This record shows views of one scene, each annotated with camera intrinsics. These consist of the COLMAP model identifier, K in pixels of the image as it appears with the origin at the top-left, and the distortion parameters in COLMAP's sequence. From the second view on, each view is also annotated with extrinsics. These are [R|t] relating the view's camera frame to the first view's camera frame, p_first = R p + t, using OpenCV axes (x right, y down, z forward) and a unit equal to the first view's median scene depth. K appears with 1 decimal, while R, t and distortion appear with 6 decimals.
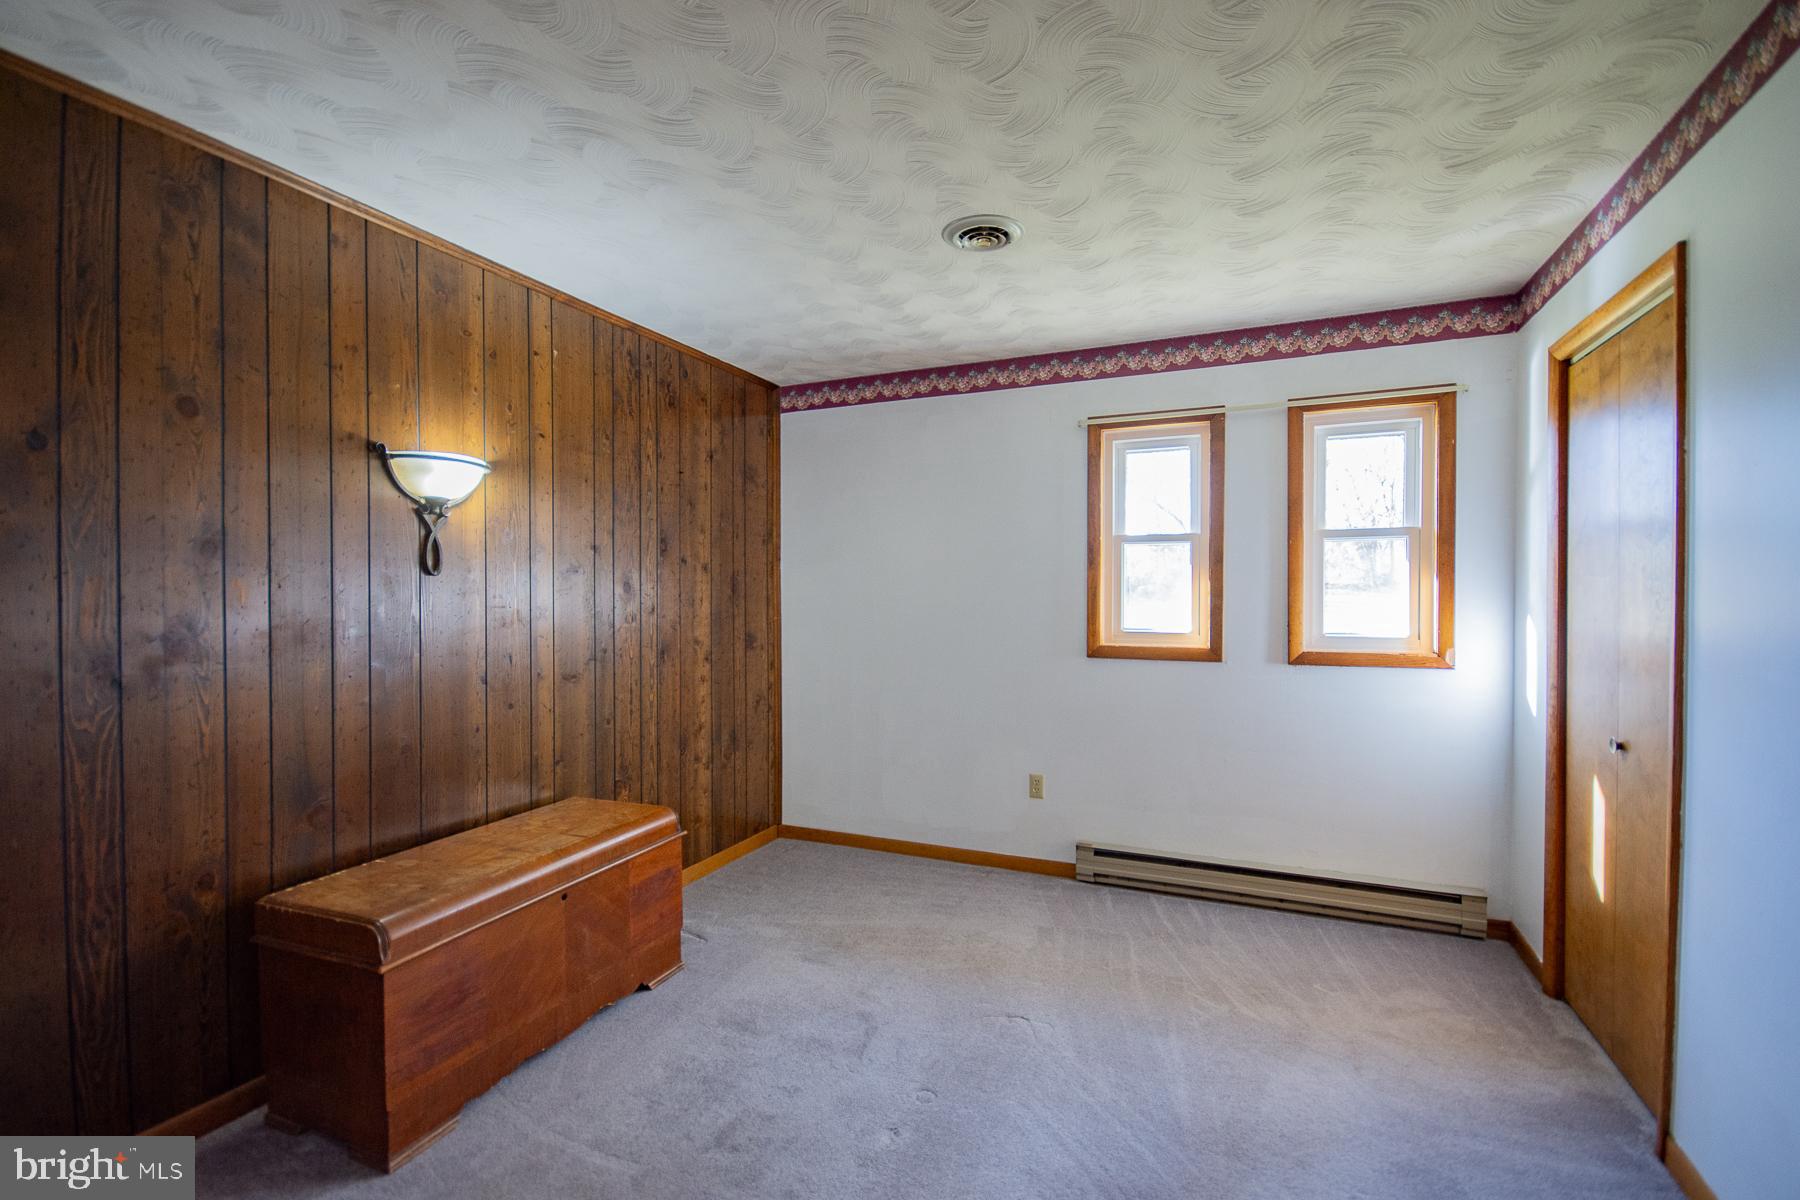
lens RADIAL K [[801.3, 0, 898.0], [0, 801.3, 601.5], [0, 0, 1]] dist [0.012065, -0.010727]
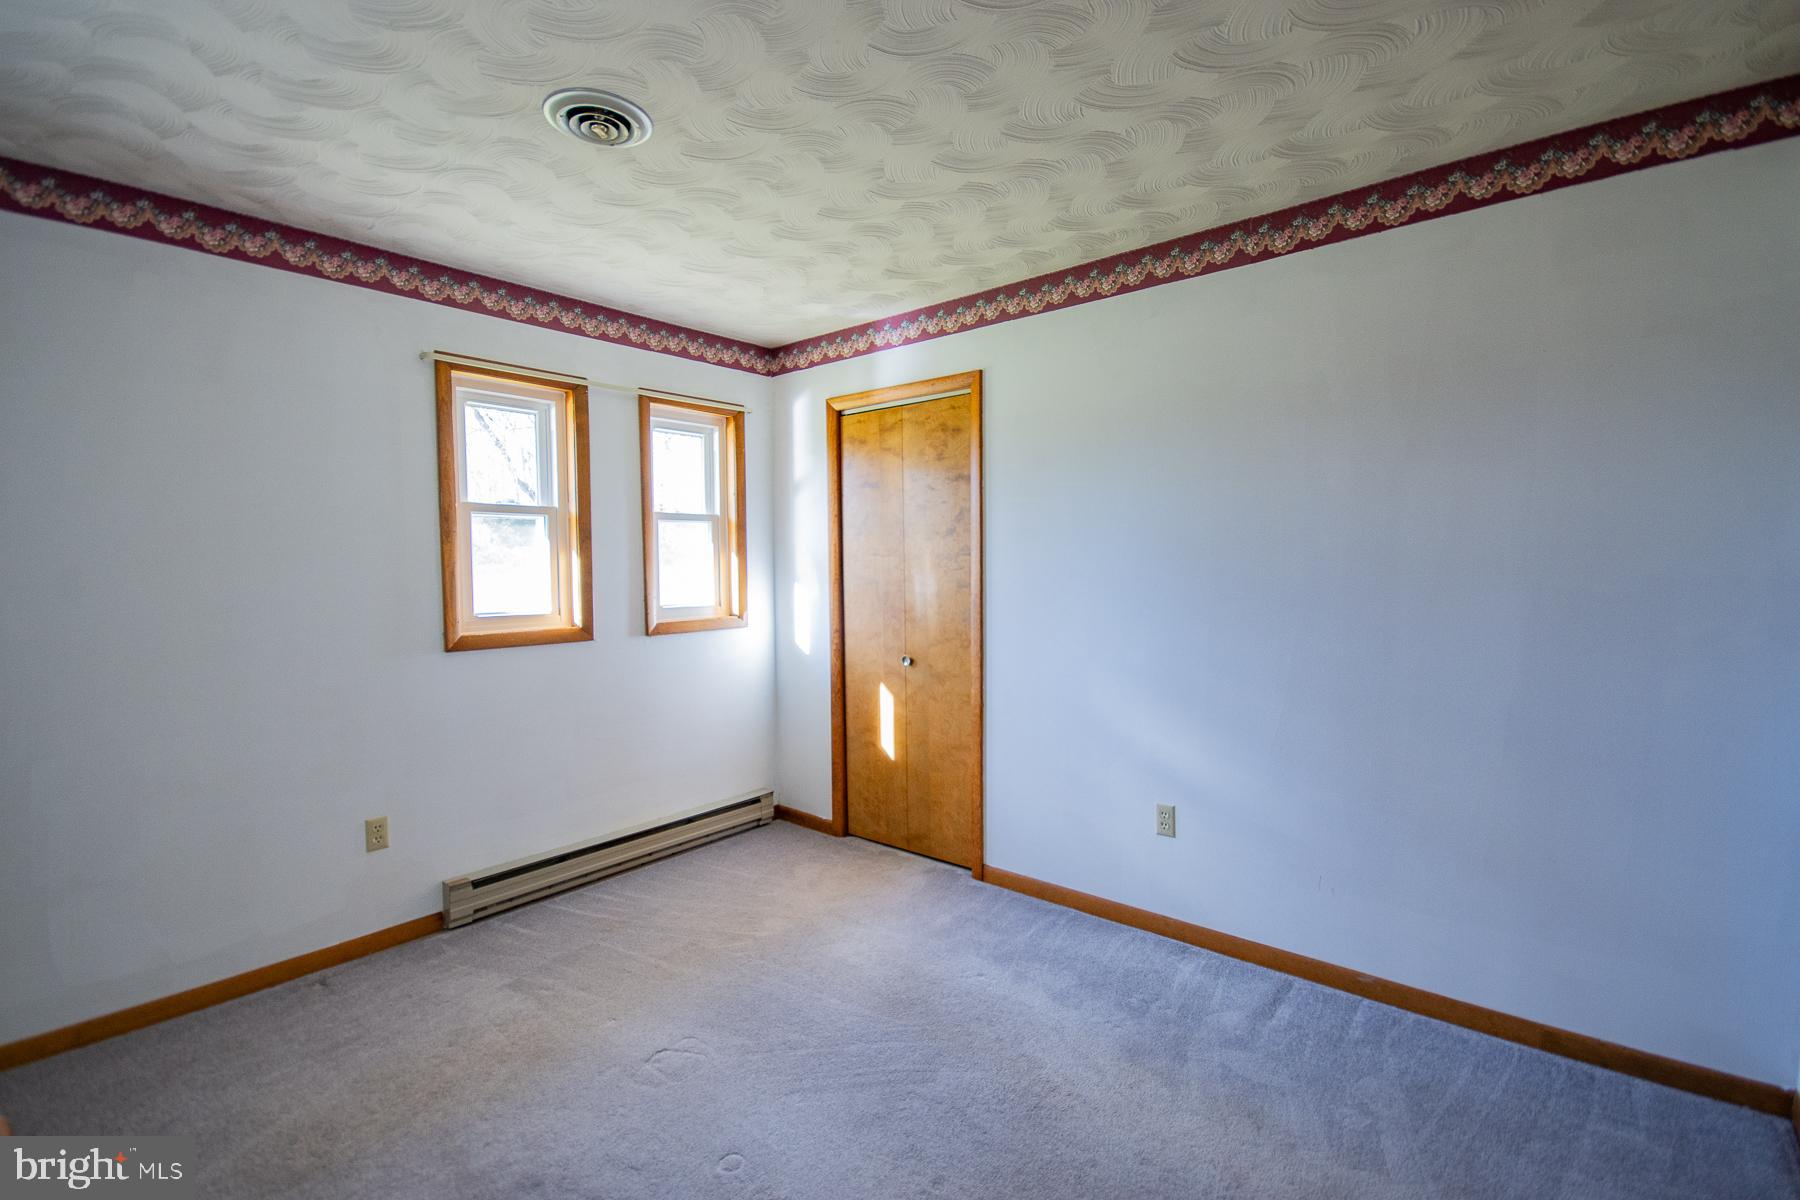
lens RADIAL K [[801.3, 0, 898.0], [0, 801.3, 601.5], [0, 0, 1]] dist [0.012065, -0.010727]
pose [[0.275454, -0.046694, 0.960179, -0.462988], [0.019745, 0.998884, 0.042912, -0.007445], [-0.961111, 0.007138, 0.276069, 0.387294]]
